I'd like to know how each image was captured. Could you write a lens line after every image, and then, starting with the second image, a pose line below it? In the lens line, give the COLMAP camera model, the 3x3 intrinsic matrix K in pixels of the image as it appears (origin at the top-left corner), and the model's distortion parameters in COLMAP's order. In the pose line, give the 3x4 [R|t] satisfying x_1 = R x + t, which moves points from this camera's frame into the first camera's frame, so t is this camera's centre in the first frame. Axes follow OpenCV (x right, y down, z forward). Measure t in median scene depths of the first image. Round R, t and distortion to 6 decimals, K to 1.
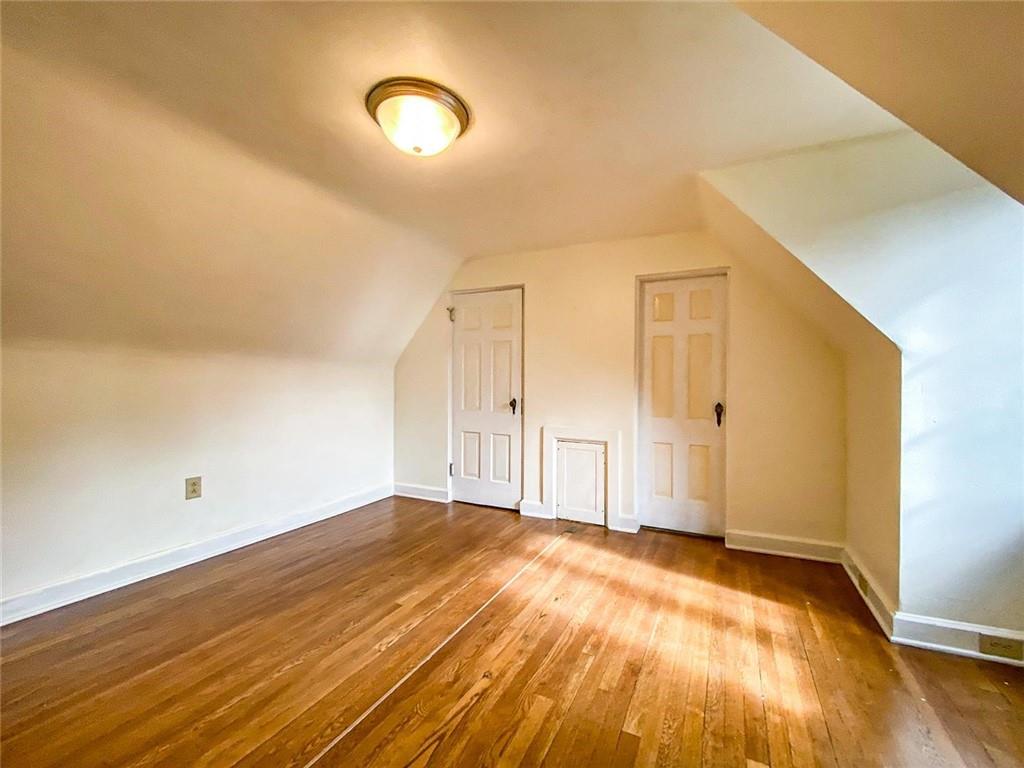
lens RADIAL K [[413.7, 0, 512.0], [0, 413.7, 384.0], [0, 0, 1]] dist [-0.002072, -0.000502]
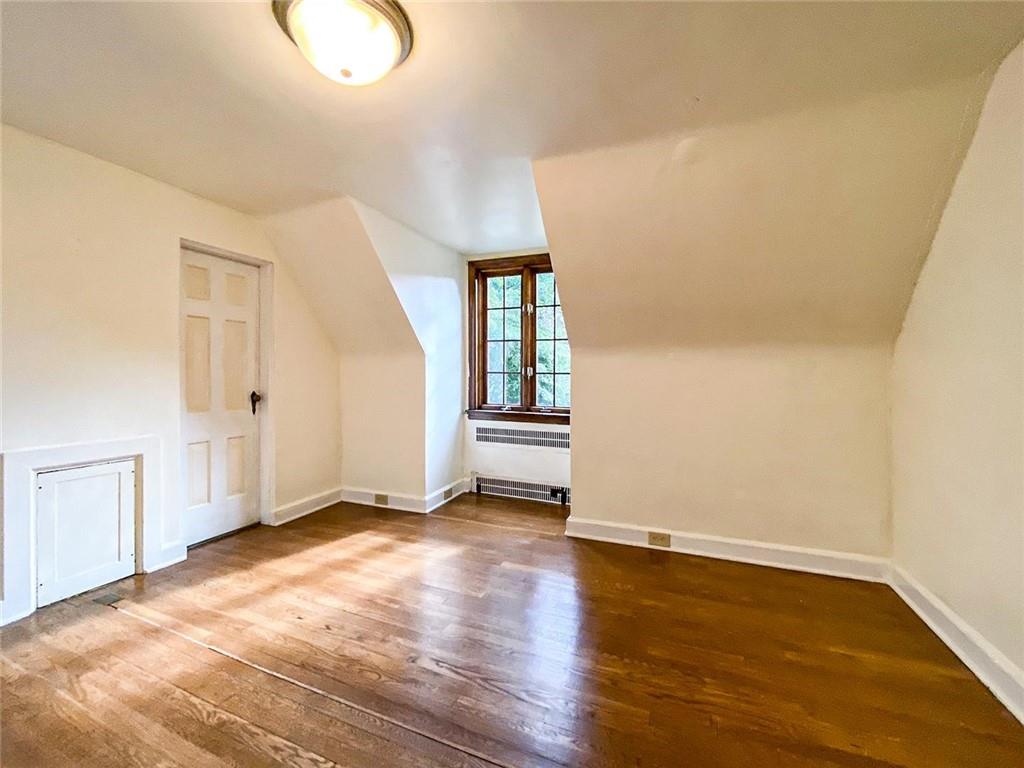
lens RADIAL K [[419.2, 0, 514.6], [0, 419.2, 374.4], [0, 0, 1]] dist [0.000879, 0.000140]
pose [[-0.023048, -0.011046, 0.999673, -0.551011], [0.014593, 0.999829, 0.011384, 0.002027], [-0.999628, 0.014851, -0.022883, 0.392458]]
